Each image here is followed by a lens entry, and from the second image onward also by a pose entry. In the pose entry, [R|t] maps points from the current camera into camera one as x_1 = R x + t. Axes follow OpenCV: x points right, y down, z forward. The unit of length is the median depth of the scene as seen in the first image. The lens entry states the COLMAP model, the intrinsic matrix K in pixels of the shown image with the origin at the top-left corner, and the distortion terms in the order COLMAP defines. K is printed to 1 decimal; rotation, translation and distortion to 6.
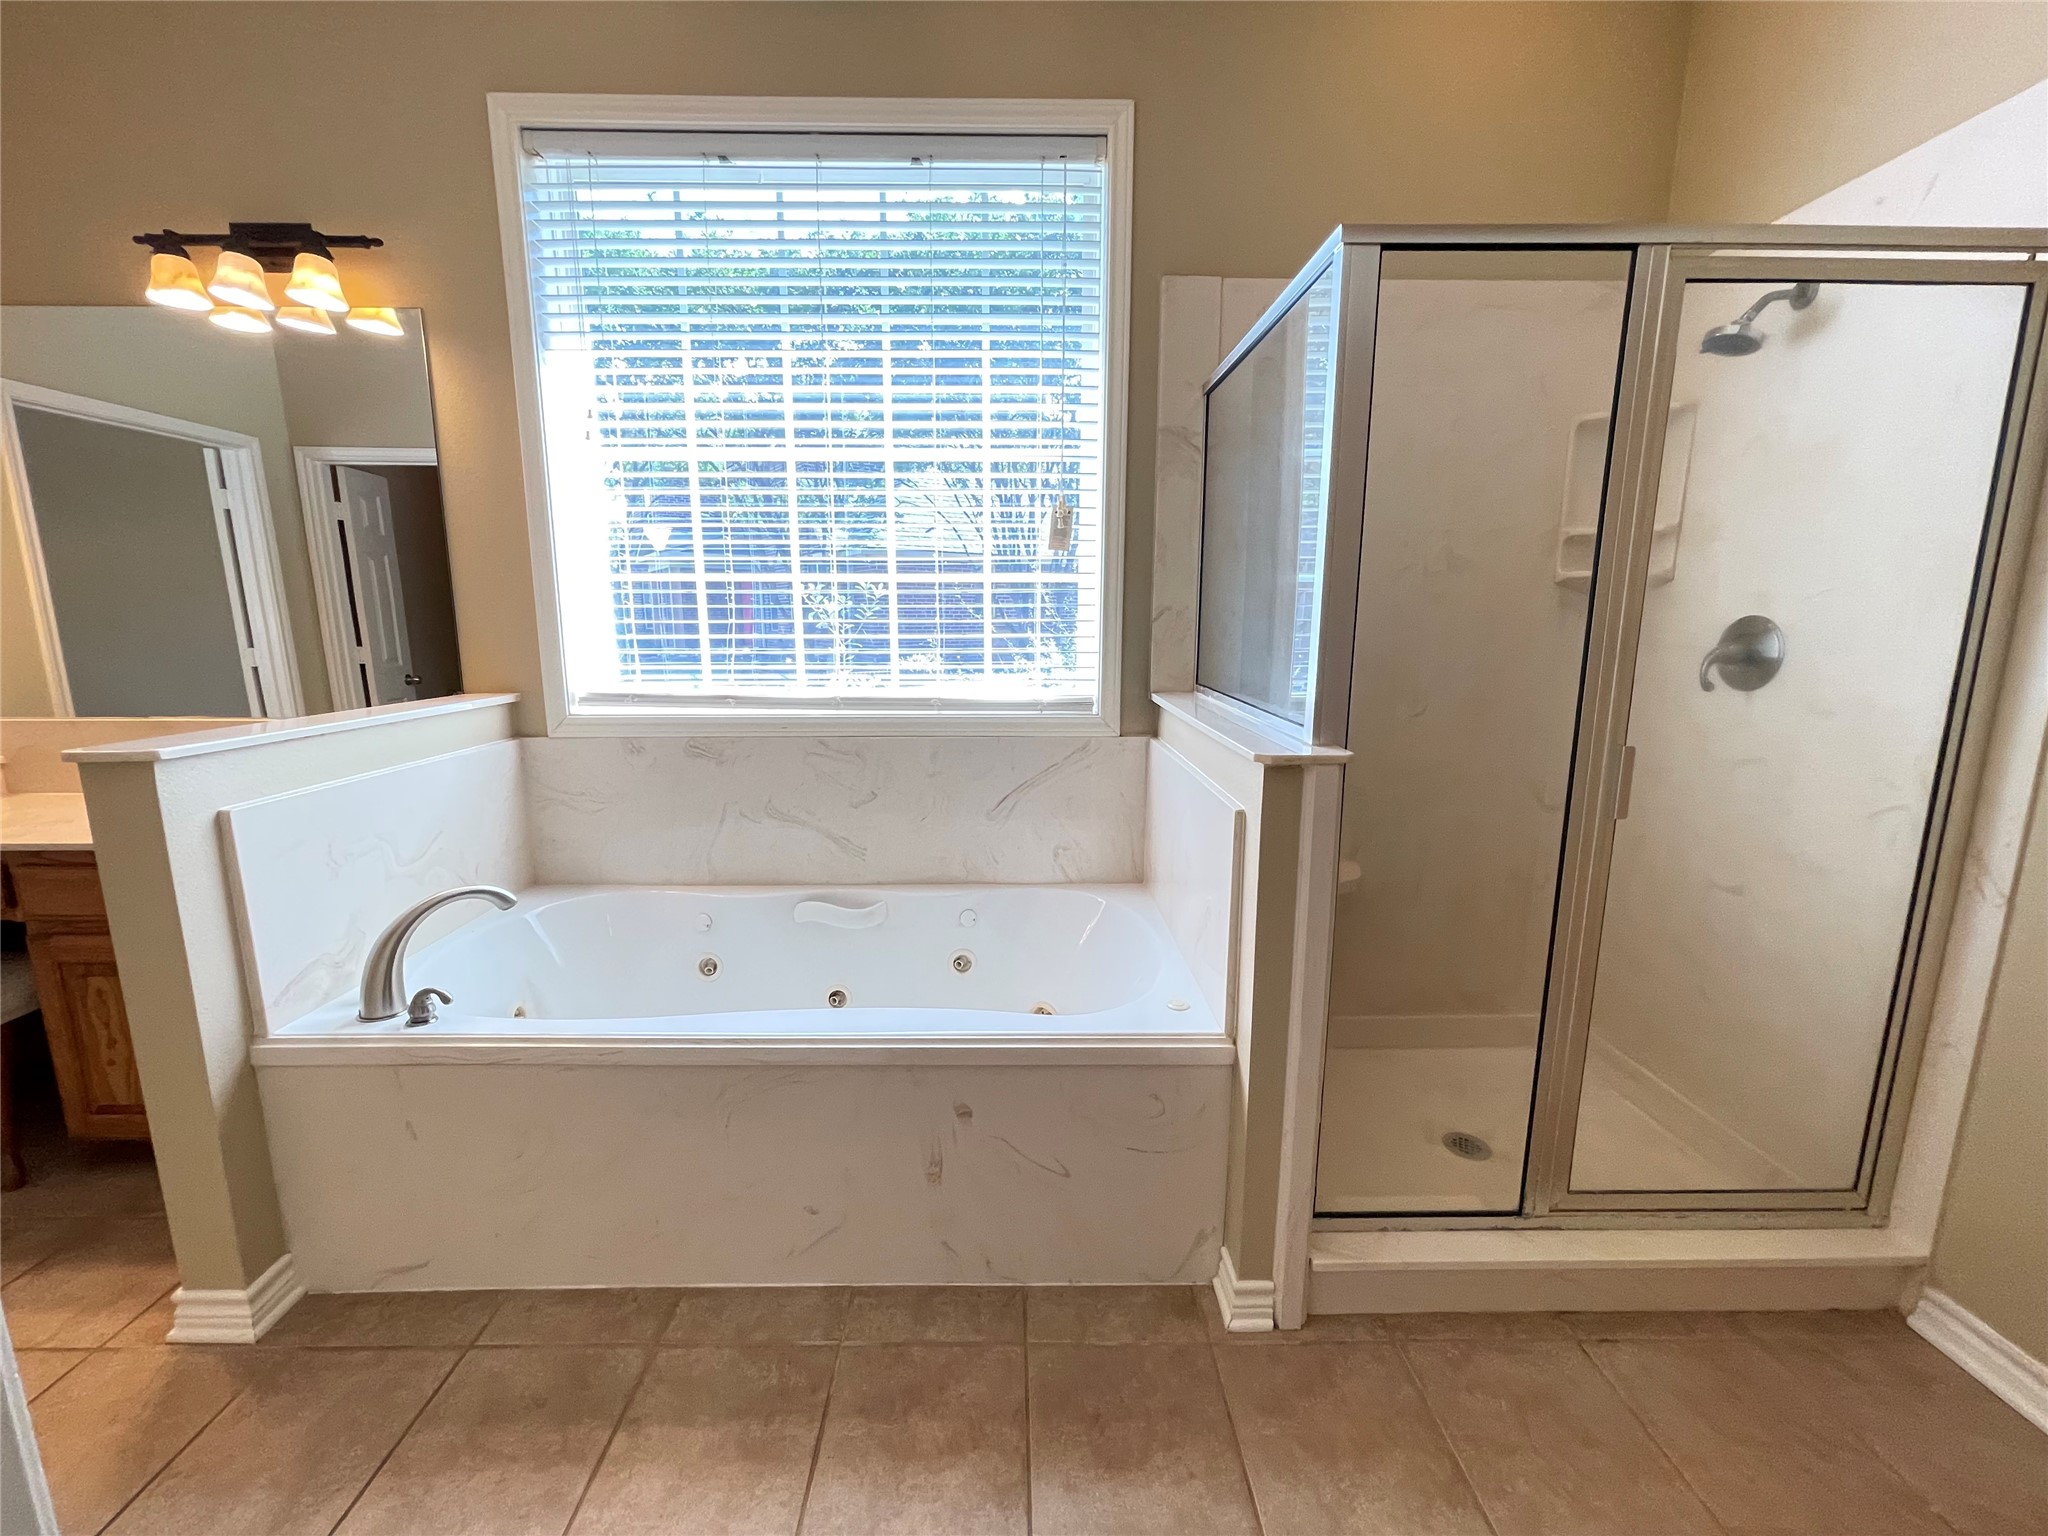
lens RADIAL K [[831.7, 0, 1017.0], [0, 831.7, 767.4], [0, 0, 1]] dist [-0.000176, -0.000301]
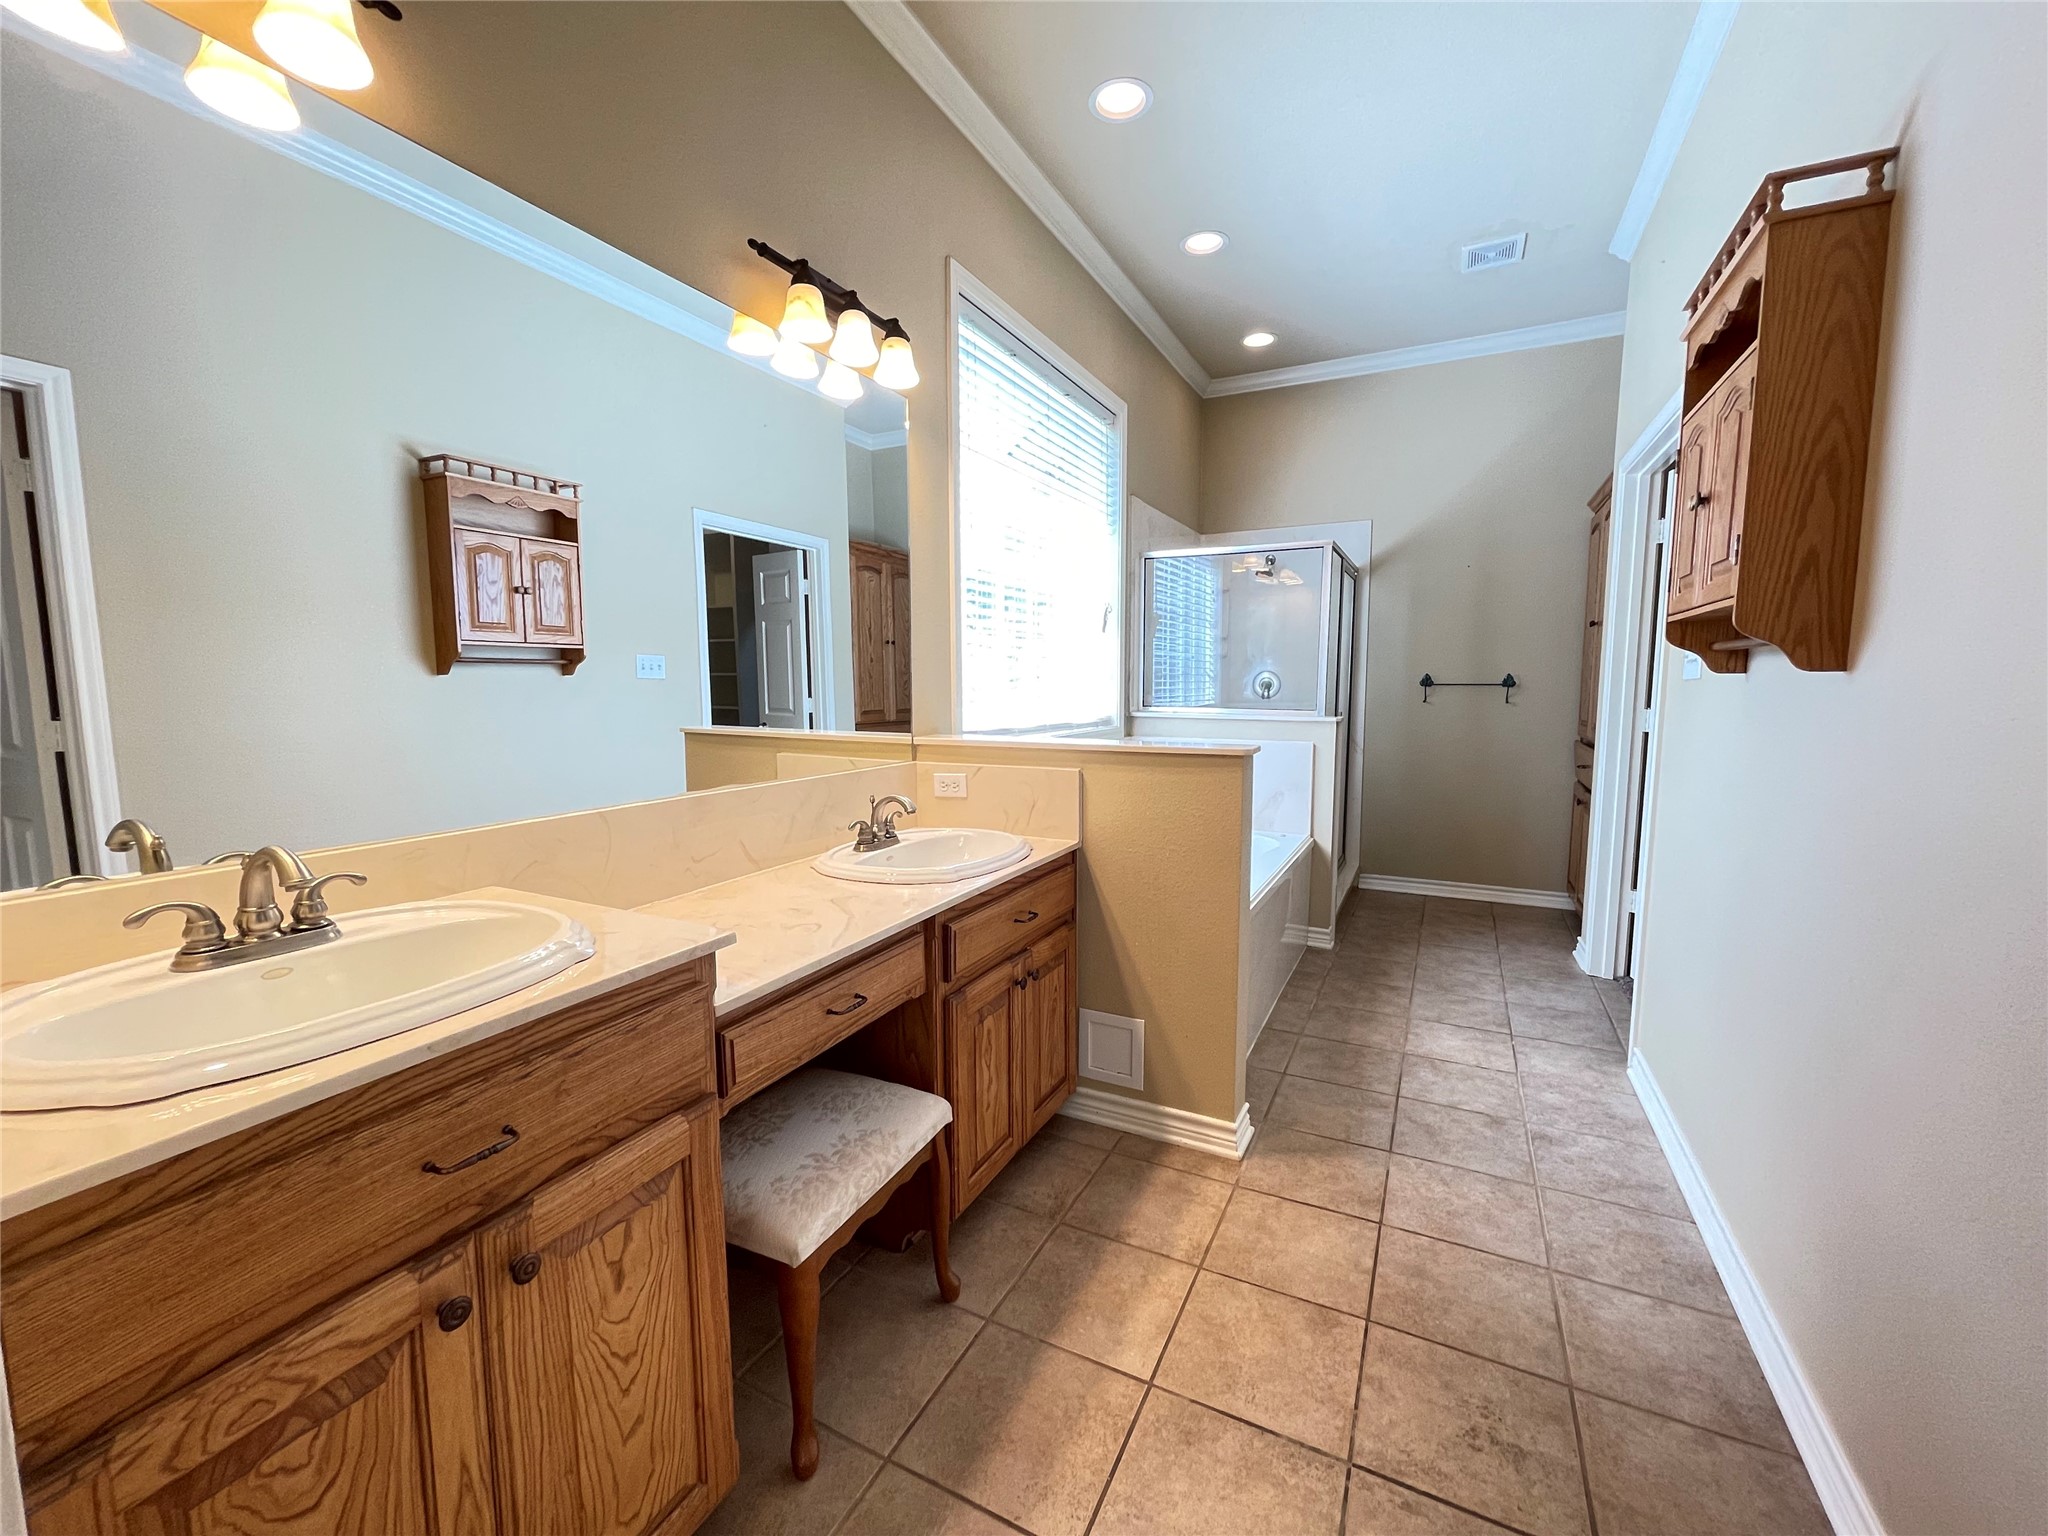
lens RADIAL K [[831.7, 0, 1019.0], [0, 831.7, 766.1], [0, 0, 1]] dist [-0.000176, -0.000301]
pose [[0.471810, -0.094104, 0.876664, -2.338255], [0.161955, 0.986620, 0.018745, -0.067574], [-0.866698, 0.133137, 0.480738, 0.535326]]
